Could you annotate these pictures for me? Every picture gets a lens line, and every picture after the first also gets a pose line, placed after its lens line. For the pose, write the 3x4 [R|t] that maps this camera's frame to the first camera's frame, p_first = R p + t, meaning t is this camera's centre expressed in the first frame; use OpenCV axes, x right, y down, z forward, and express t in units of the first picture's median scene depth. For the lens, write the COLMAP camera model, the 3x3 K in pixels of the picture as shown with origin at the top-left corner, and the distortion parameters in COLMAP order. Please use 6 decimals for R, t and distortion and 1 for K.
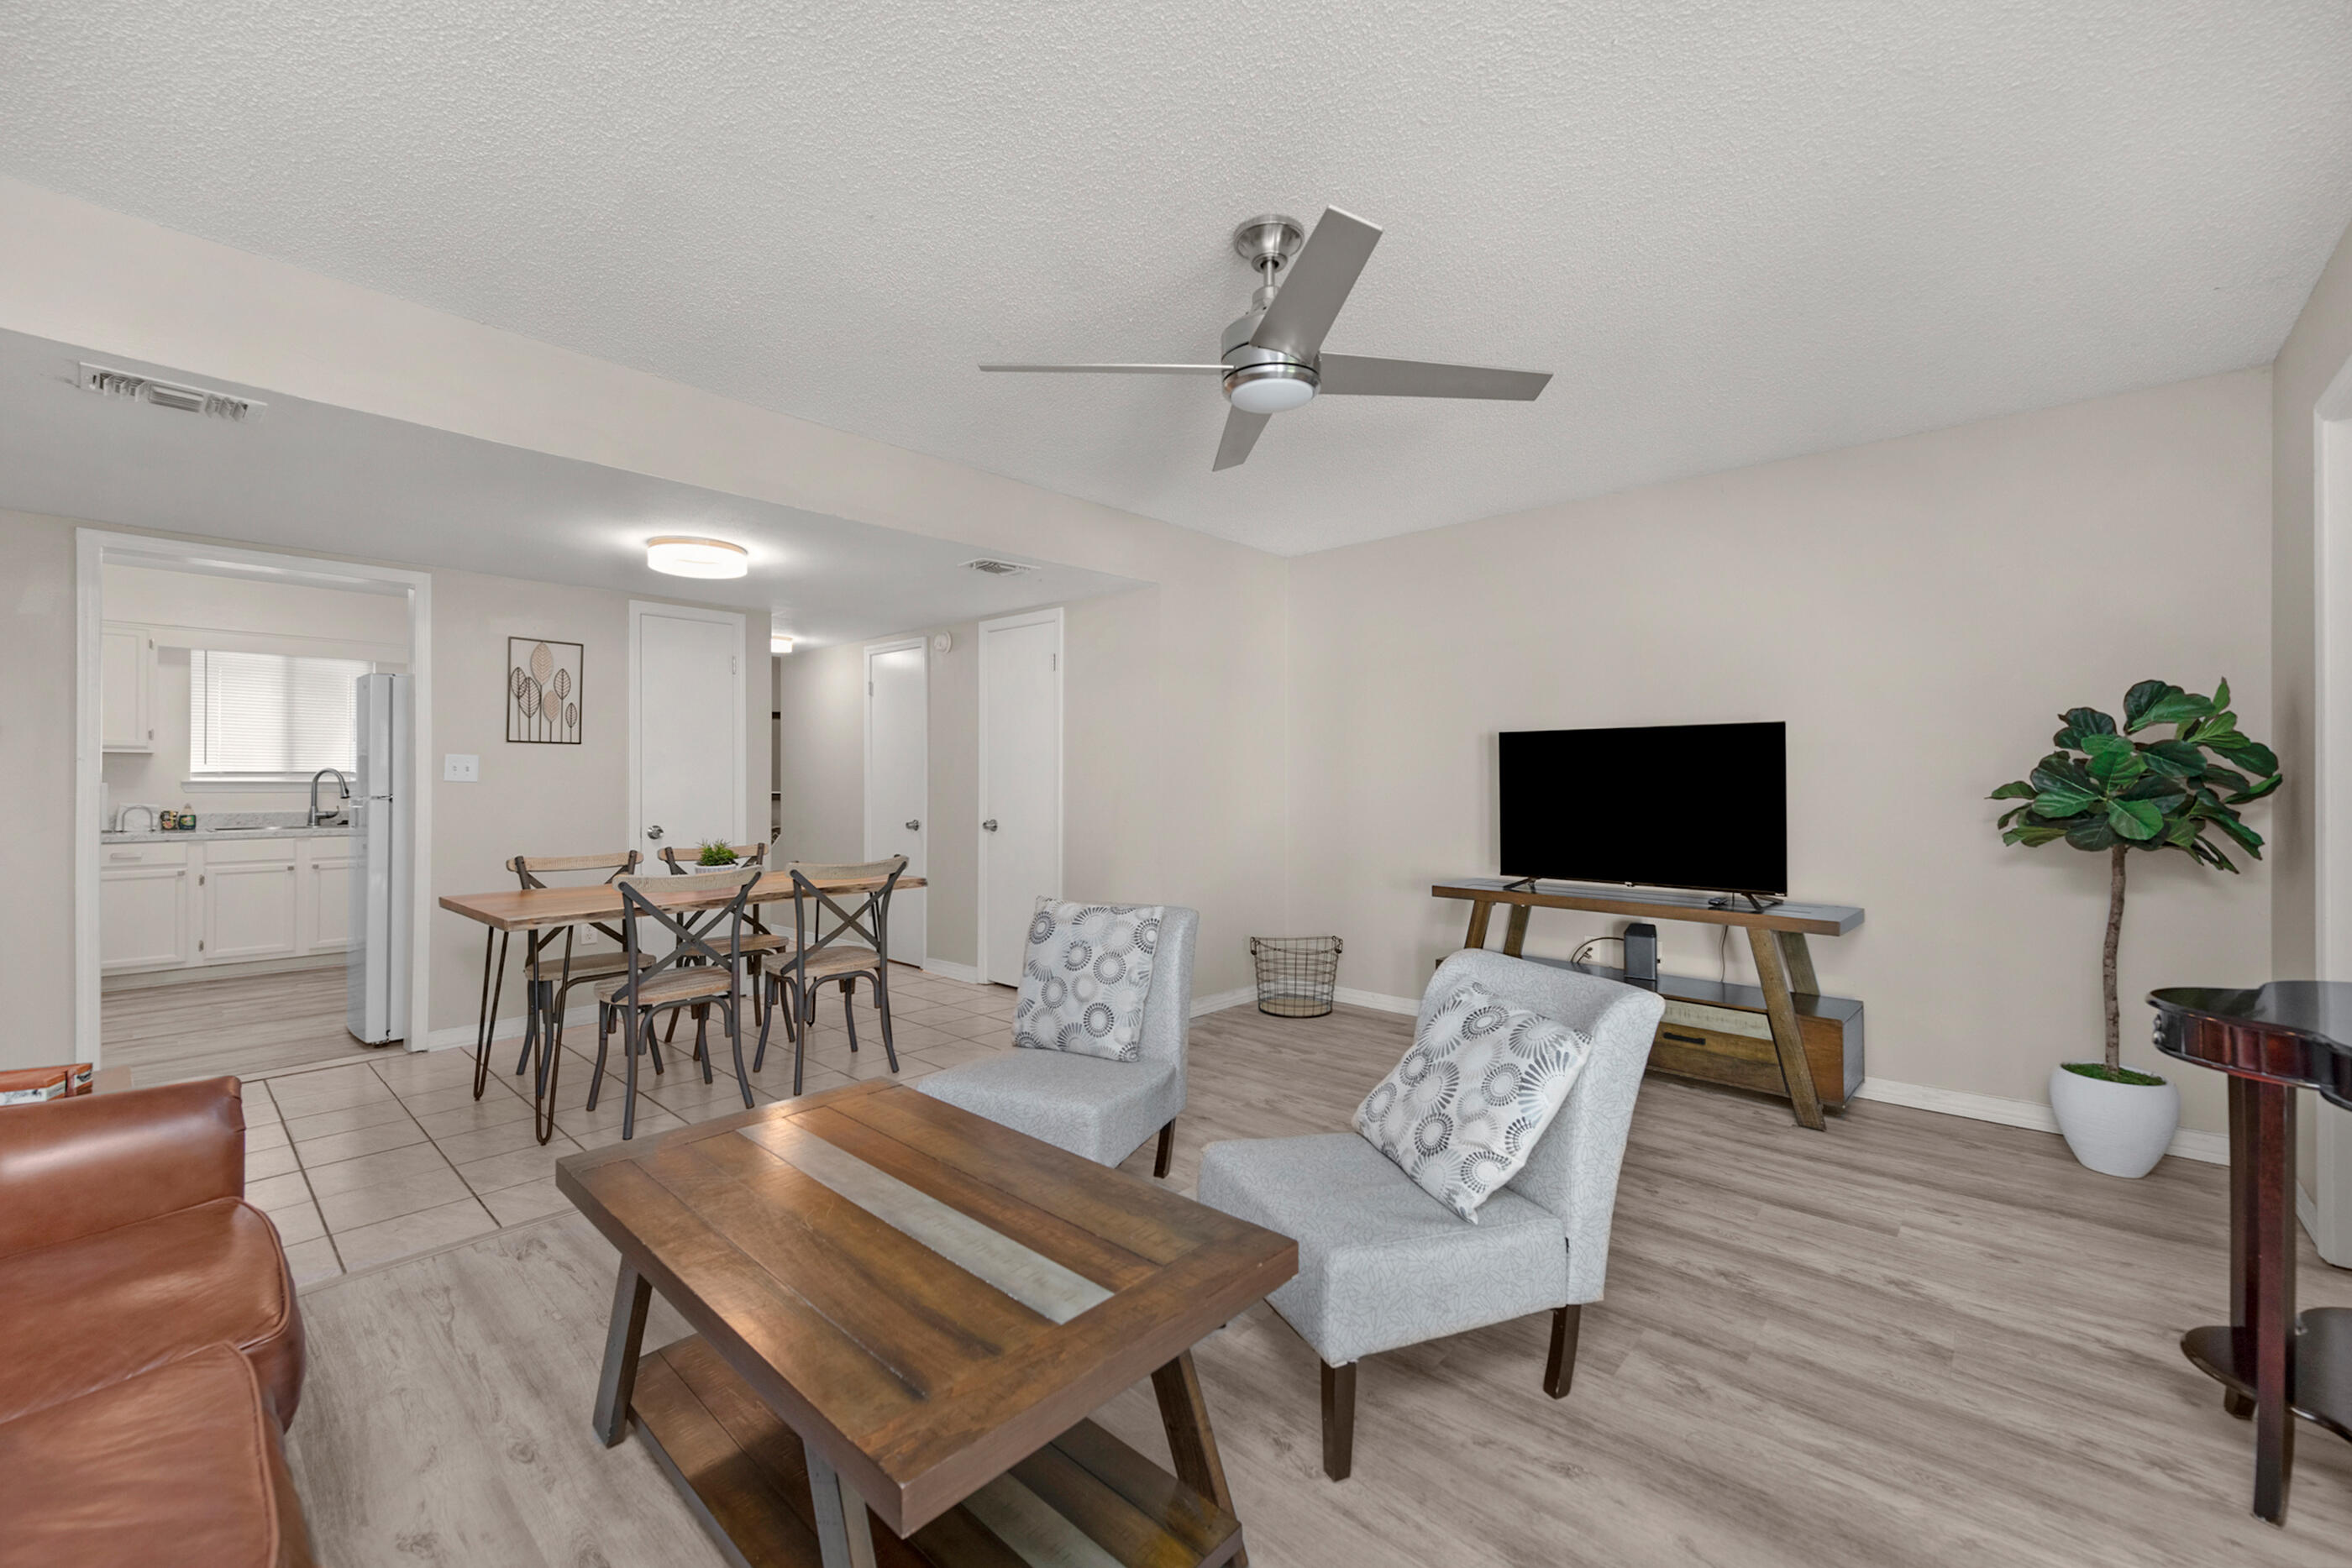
lens RADIAL K [[945.6, 0, 1194.3], [0, 945.6, 764.2], [0, 0, 1]] dist [0.001694, -0.001988]
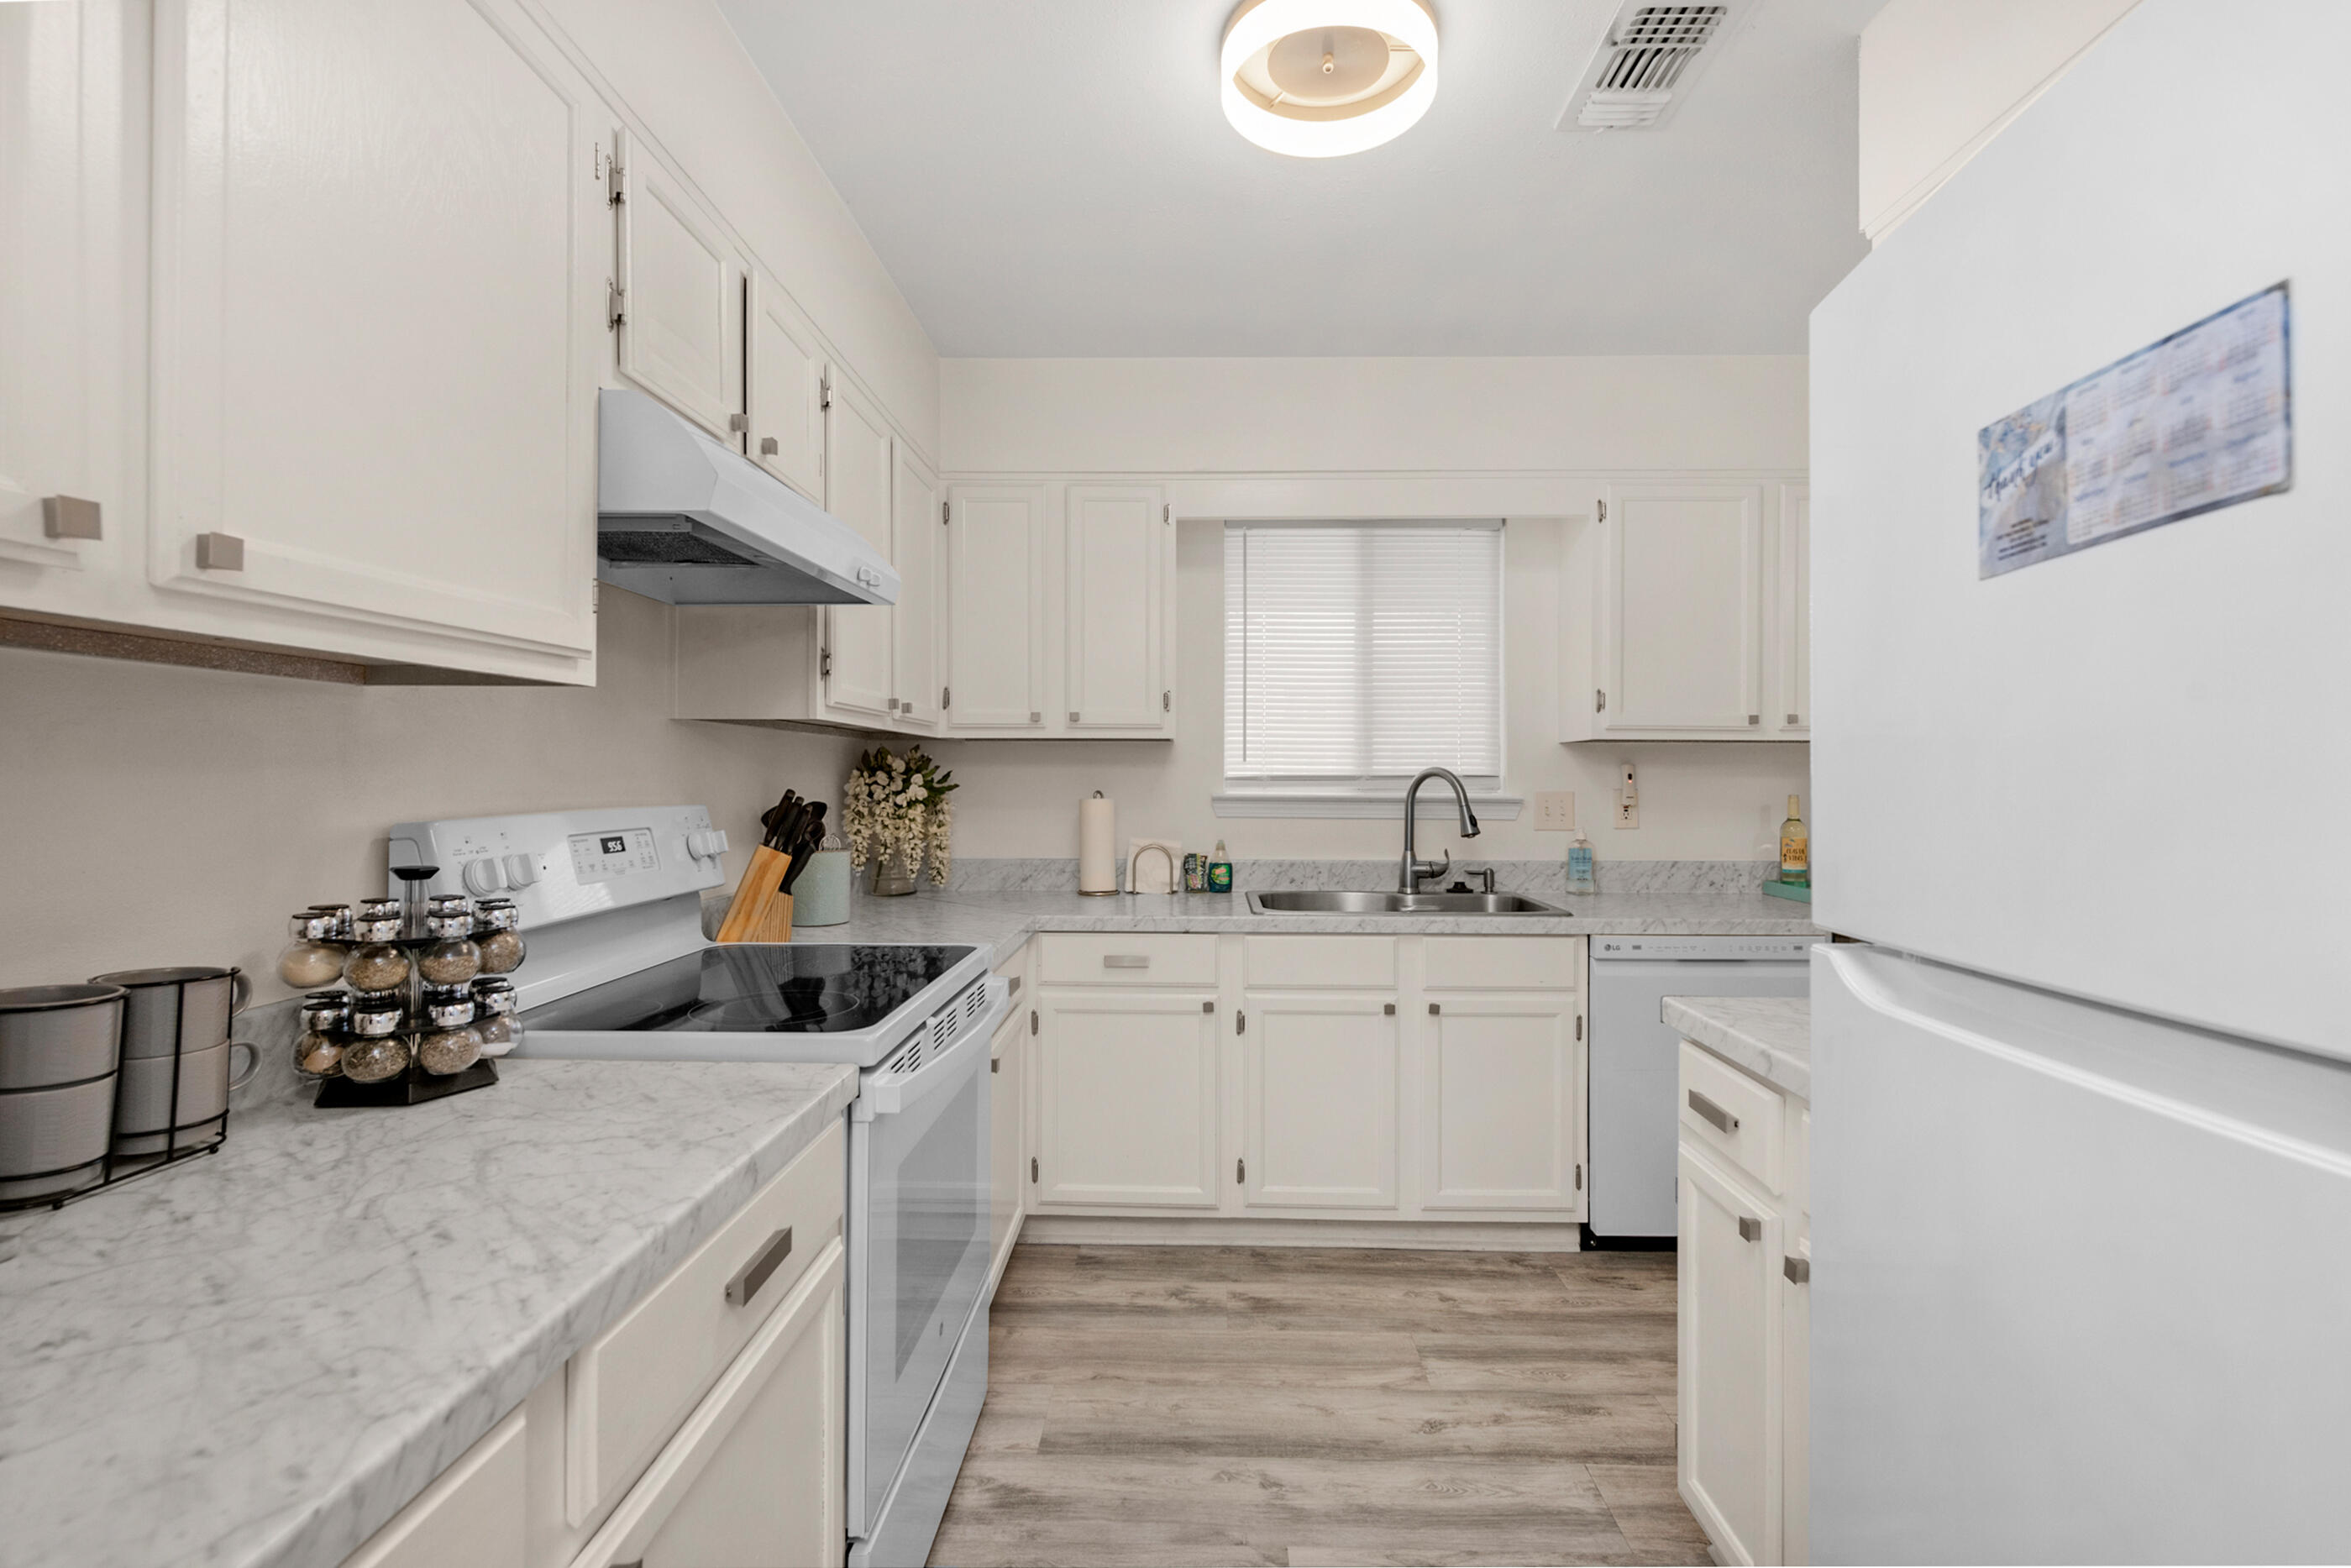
lens RADIAL K [[1078.1, 0, 1171.7], [0, 1078.1, 781.5], [0, 0, 1]] dist [0.007084, -0.001179]
pose [[0.639300, 0.002551, -0.768953, -0.909423], [0.009575, 0.999891, 0.011278, 0.005895], [0.768898, -0.014573, 0.639206, 0.871134]]
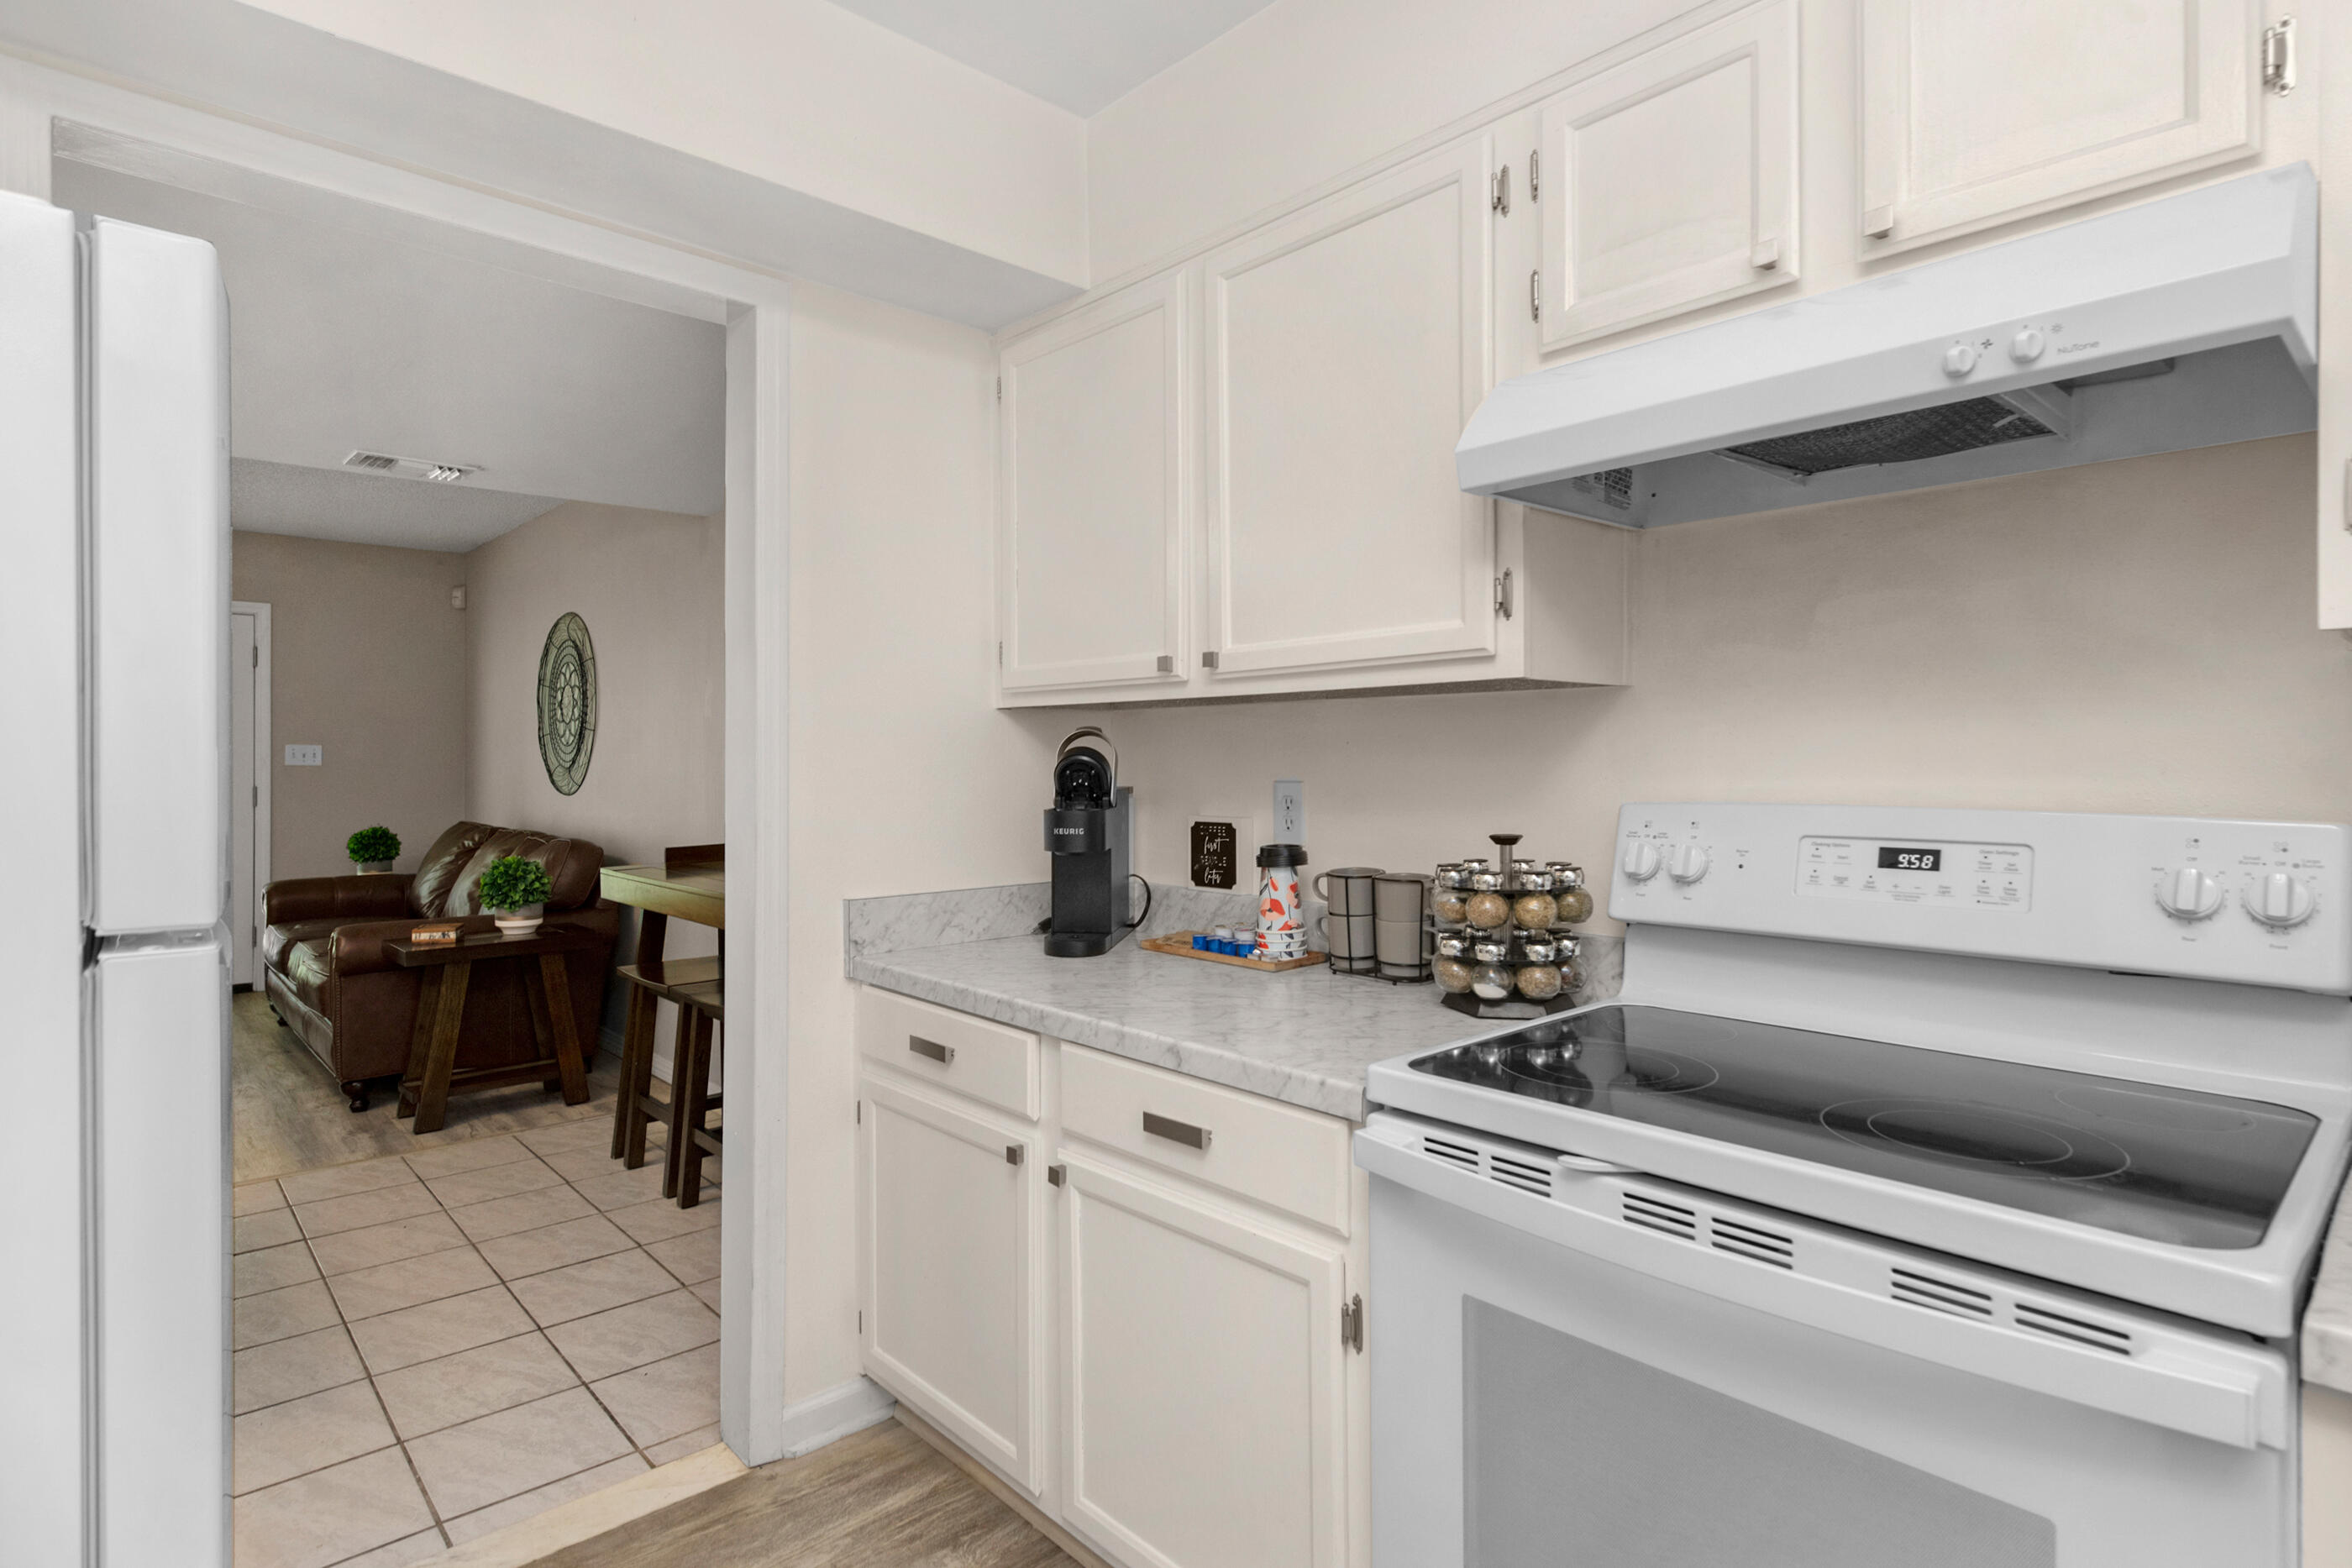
lens RADIAL K [[1240.8, 0, 1173.7], [0, 1240.8, 765.1], [0, 0, 1]] dist [0.016044, -0.001154]
pose [[-0.992910, -0.003012, 0.118828, -1.209925], [-0.004270, 0.999938, -0.010331, 0.011392], [-0.118790, -0.010765, -0.992861, 1.343135]]
